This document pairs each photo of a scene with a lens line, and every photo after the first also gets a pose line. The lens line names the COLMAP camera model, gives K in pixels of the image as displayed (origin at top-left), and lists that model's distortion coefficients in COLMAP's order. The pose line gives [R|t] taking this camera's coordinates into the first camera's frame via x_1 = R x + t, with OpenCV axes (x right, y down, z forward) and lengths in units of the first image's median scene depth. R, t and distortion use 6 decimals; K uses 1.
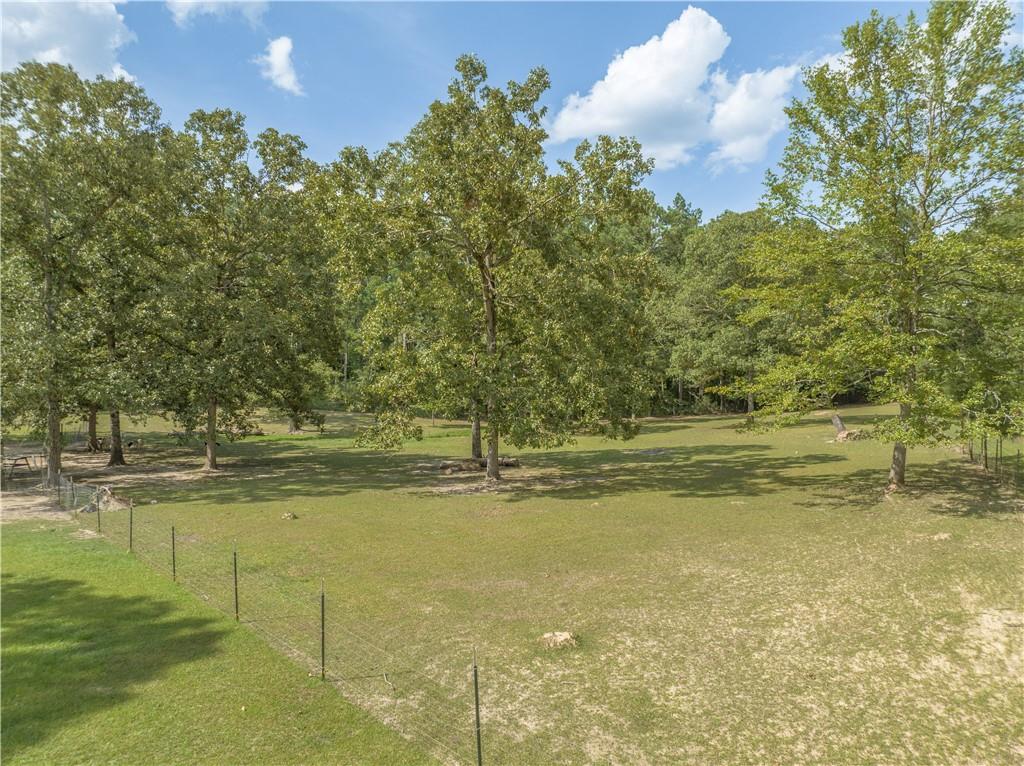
lens RADIAL K [[721.2, 0, 516.5], [0, 721.2, 385.9], [0, 0, 1]] dist [-0.061167, 0.037673]
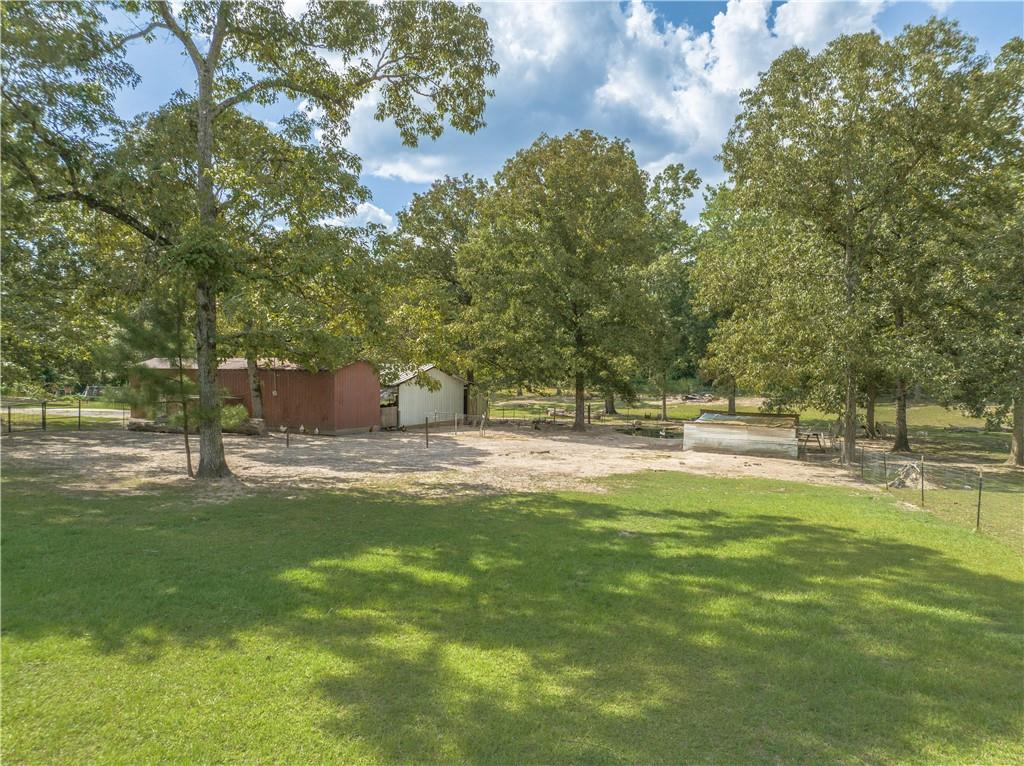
lens RADIAL K [[721.2, 0, 516.5], [0, 721.2, 385.9], [0, 0, 1]] dist [-0.061167, 0.037673]
pose [[0.572218, 0.017207, -0.819921, -0.107554], [-0.025535, 0.999669, 0.003158, 0.045340], [0.819704, 0.019130, 0.572468, 0.047568]]
